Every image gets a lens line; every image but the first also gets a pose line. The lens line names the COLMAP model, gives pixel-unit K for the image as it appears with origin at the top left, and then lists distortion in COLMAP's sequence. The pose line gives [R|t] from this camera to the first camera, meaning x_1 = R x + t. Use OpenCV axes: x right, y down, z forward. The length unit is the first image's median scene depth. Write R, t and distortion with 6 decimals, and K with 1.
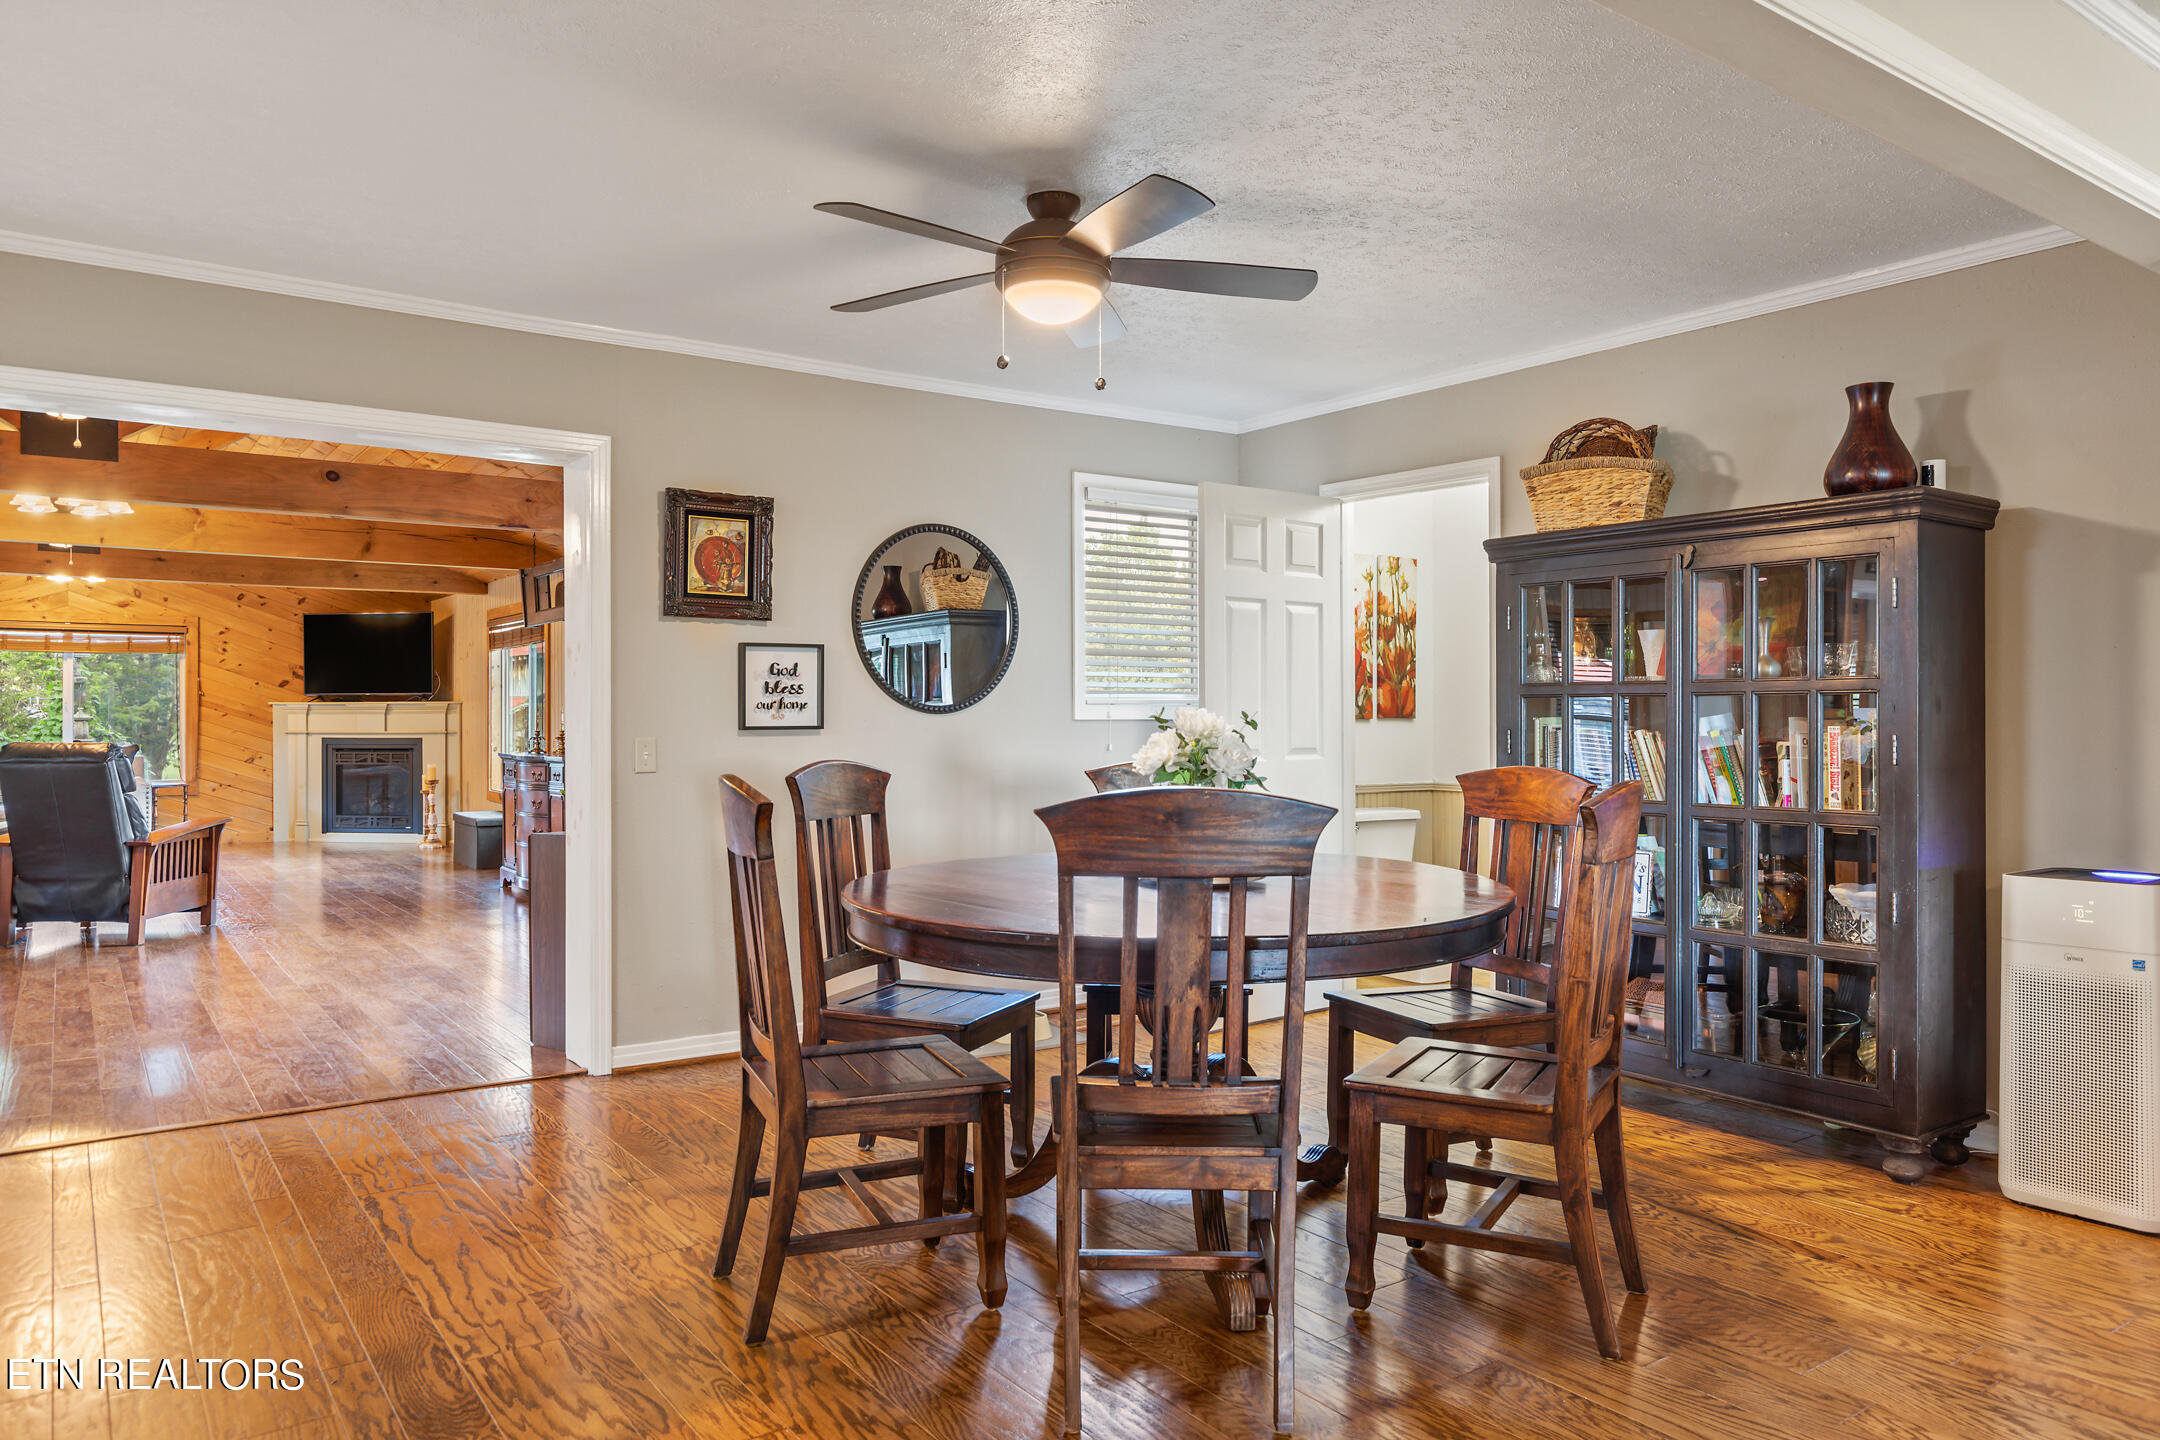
lens RADIAL K [[1451.8, 0, 1081.2], [0, 1451.8, 719.8], [0, 0, 1]] dist [0.009324, -0.003307]
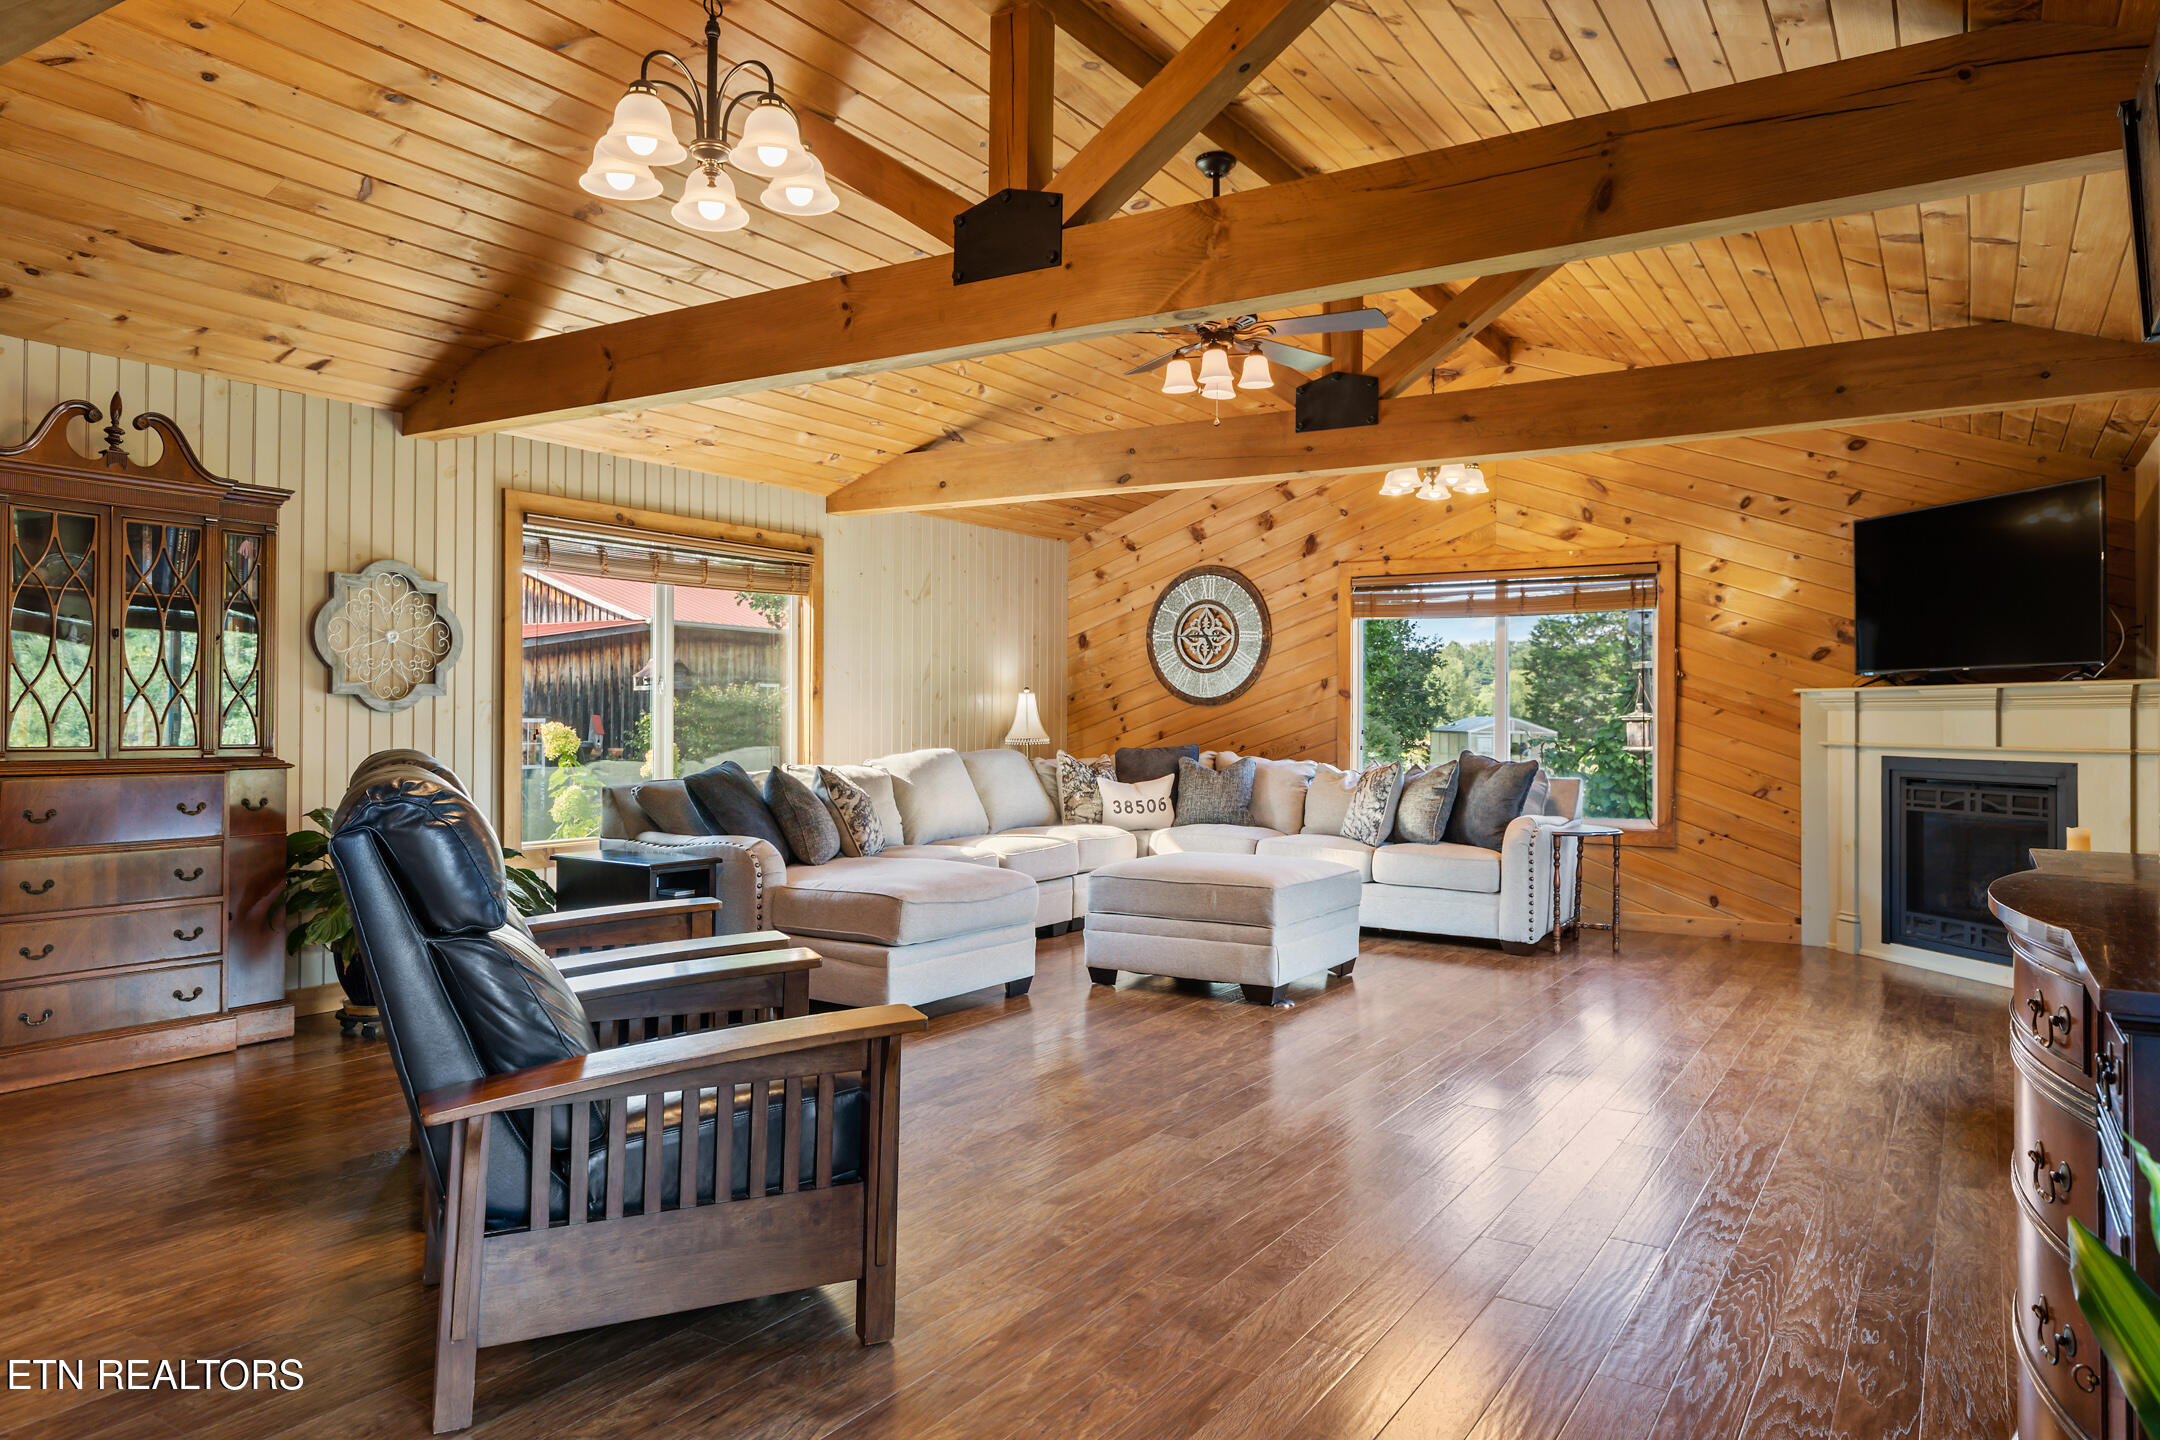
lens RADIAL K [[1410.4, 0, 1089.3], [0, 1410.4, 715.6], [0, 0, 1]] dist [0.016931, 0.001459]
pose [[0.390129, 0.002030, -0.920758, -0.180450], [-0.008607, 0.999962, -0.001442, 0.001136], [0.920720, 0.008487, 0.390132, 0.580750]]
